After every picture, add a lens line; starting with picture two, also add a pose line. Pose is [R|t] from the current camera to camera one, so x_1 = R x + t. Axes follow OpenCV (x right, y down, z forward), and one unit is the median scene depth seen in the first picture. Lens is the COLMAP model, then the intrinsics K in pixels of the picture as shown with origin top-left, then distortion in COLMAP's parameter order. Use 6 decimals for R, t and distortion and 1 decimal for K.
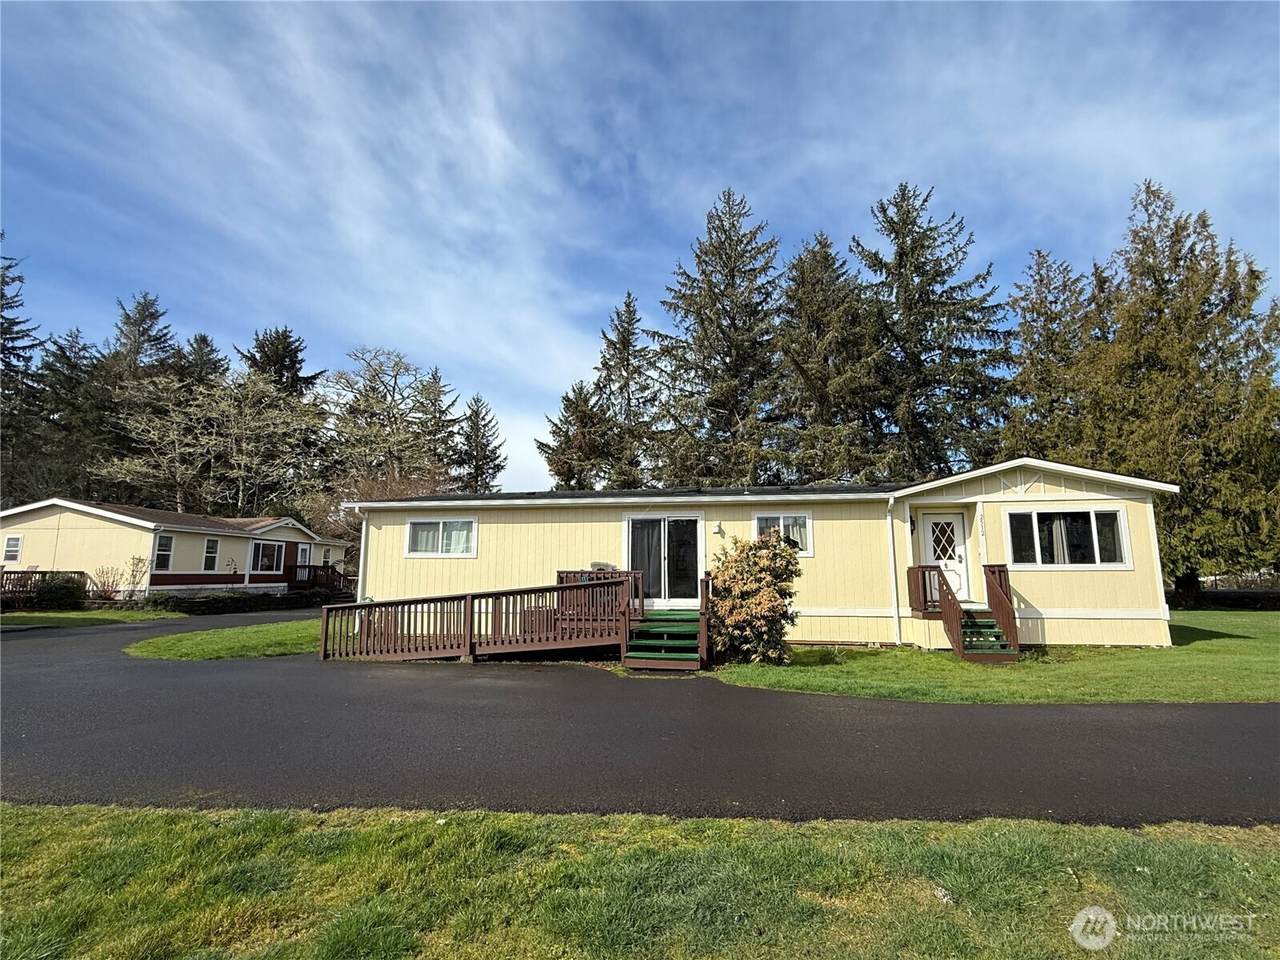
lens RADIAL K [[615.8, 0, 646.8], [0, 615.8, 483.4], [0, 0, 1]] dist [-0.002553, -0.000918]
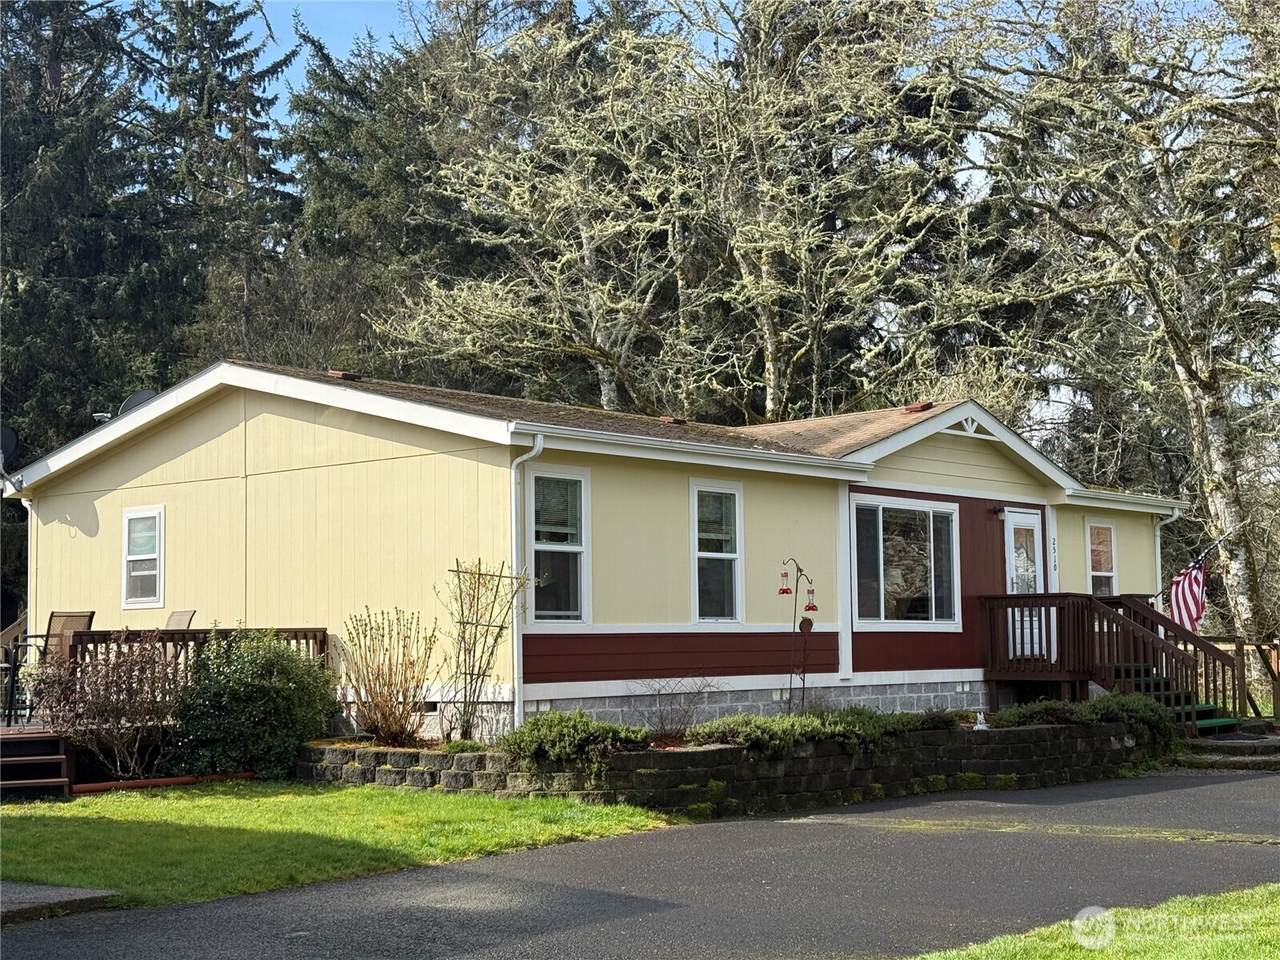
lens RADIAL K [[1858.8, 0, 653.0], [0, 1858.8, 480.1], [0, 0, 1]] dist [0.120814, 0.000000]
pose [[0.803284, -0.062708, -0.592285, -0.264229], [0.100160, 0.994502, 0.030549, 0.056026], [0.587113, -0.083863, 0.805149, 0.358364]]
